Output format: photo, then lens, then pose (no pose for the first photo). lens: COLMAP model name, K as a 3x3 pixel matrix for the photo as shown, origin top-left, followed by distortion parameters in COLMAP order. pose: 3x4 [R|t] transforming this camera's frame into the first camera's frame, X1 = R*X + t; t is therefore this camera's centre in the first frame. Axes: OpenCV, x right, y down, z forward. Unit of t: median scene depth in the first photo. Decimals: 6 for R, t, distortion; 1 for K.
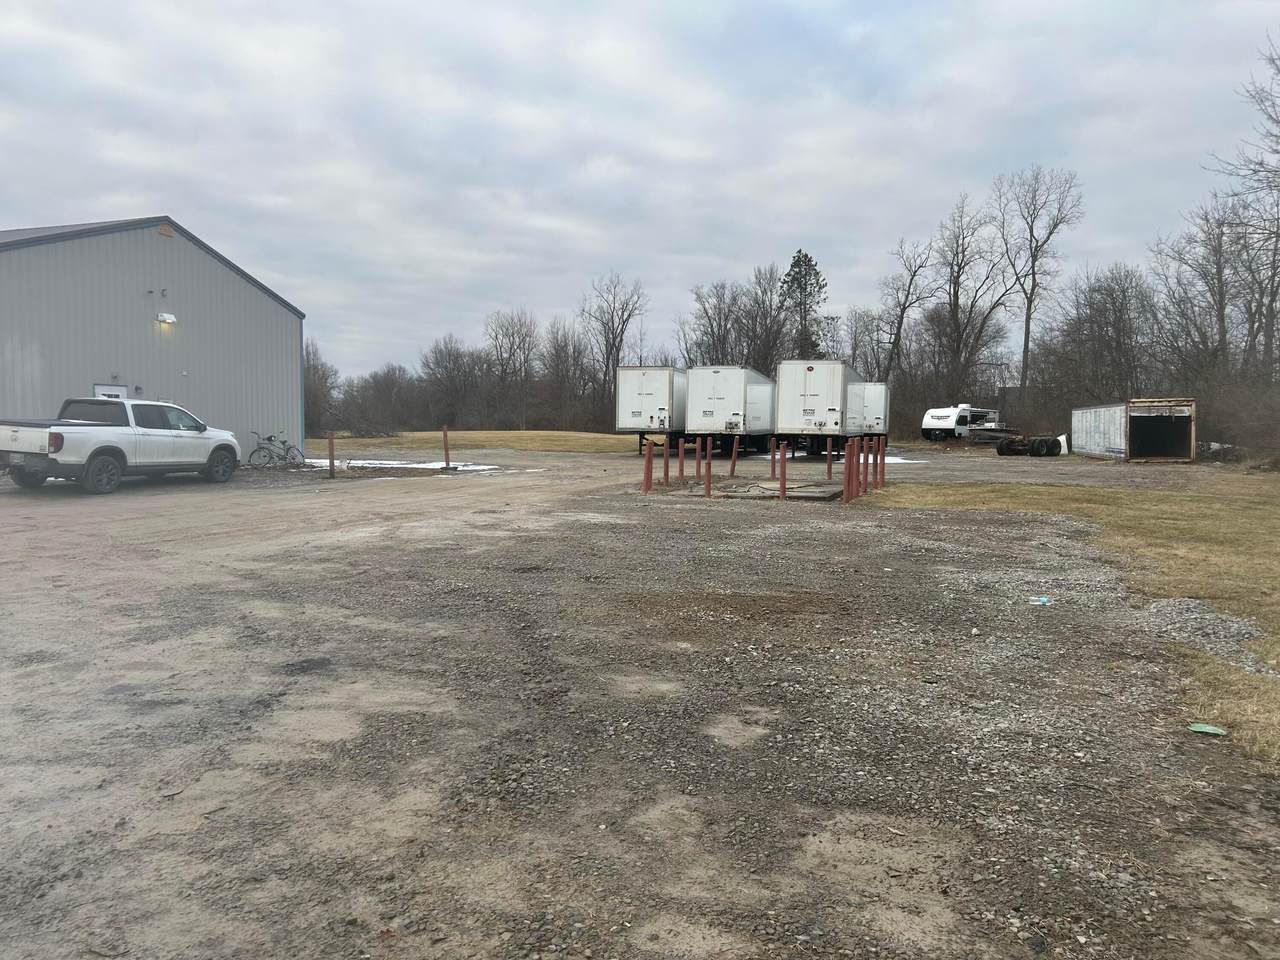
lens RADIAL K [[961.5, 0, 640.3], [0, 961.5, 487.9], [0, 0, 1]] dist [0.003896, -0.010997]
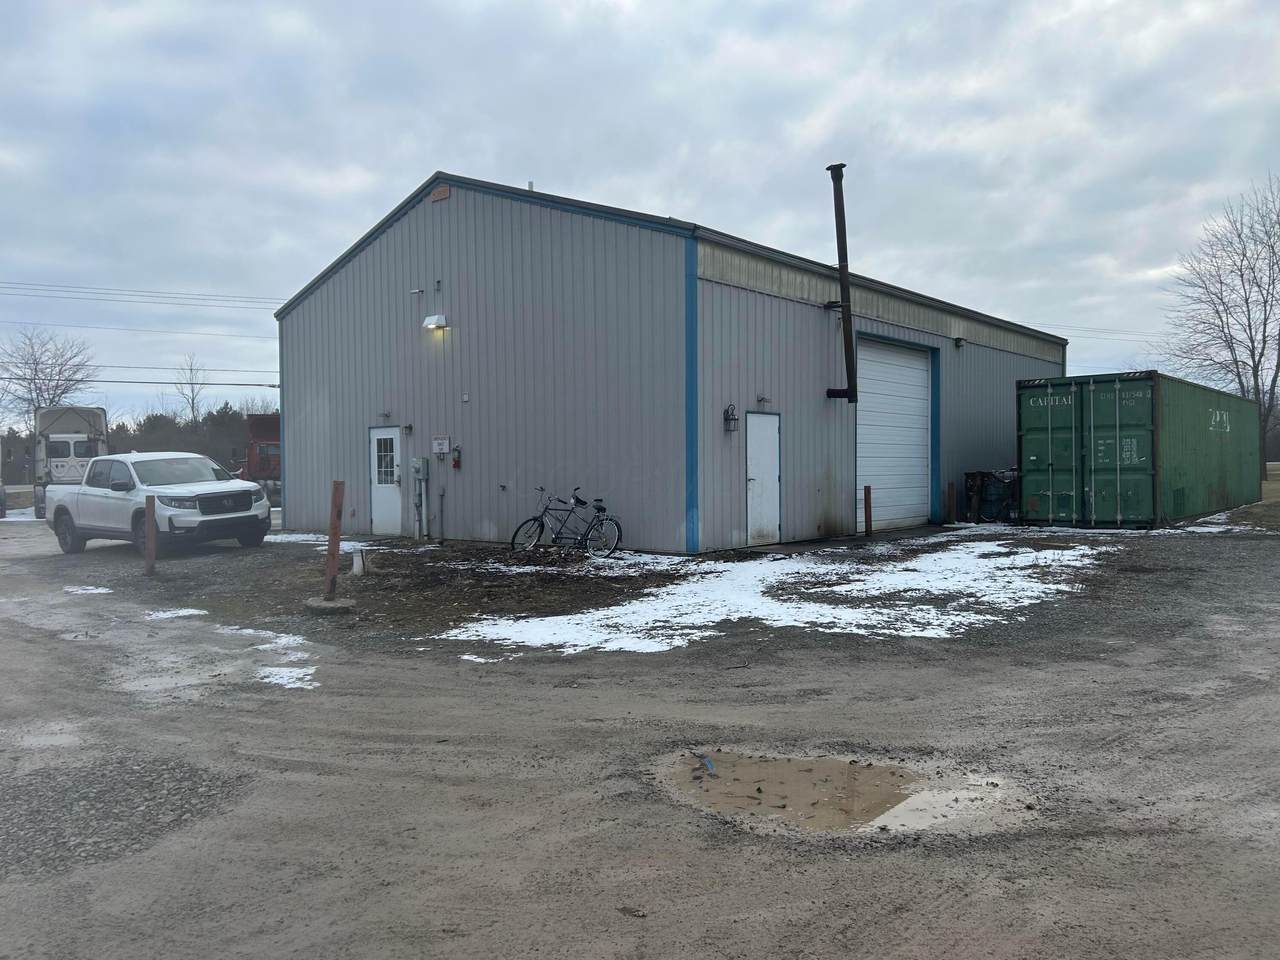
lens RADIAL K [[961.5, 0, 640.0], [0, 961.5, 479.2], [0, 0, 1]] dist [0.003896, -0.010997]
pose [[-0.284765, 0.003454, -0.958591, 0.176256], [-0.050617, 0.998544, 0.018634, -0.120043], [0.957260, 0.053827, -0.284175, 1.896726]]
